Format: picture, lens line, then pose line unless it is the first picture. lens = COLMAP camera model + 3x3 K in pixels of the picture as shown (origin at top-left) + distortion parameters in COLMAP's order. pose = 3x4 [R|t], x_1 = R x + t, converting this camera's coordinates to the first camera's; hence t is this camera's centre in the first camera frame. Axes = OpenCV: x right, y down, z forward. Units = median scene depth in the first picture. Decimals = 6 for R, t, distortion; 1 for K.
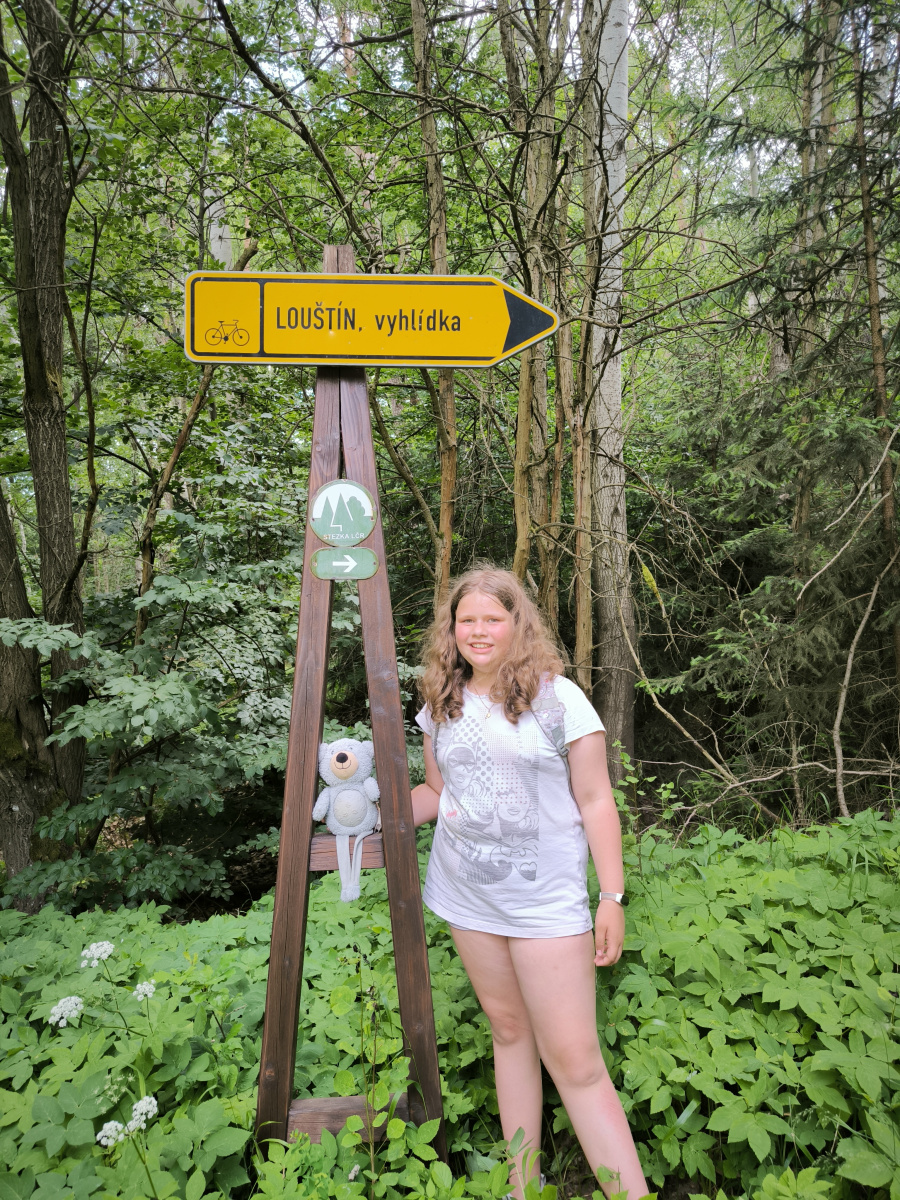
lens RADIAL K [[836.3, 0, 453.3], [0, 836.3, 586.6], [0, 0, 1]] dist [0.027586, -0.000621]
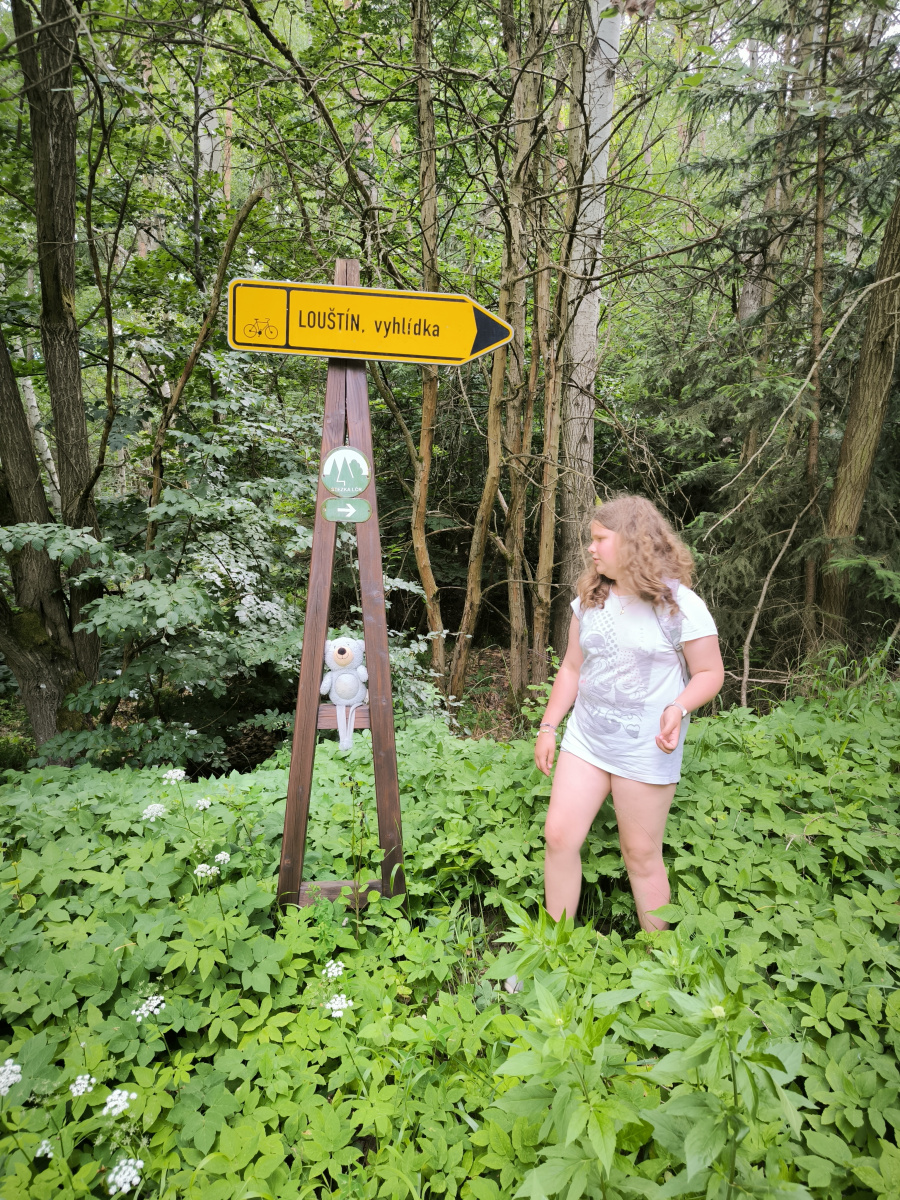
lens RADIAL K [[841.2, 0, 450.0], [0, 841.2, 600.0], [0, 0, 1]] dist [0.003027, 0.000362]
pose [[0.998957, 0.037325, 0.026307, 0.002664], [-0.040395, 0.990966, 0.127888, -0.026149], [-0.021296, -0.128817, 0.991440, -0.150565]]
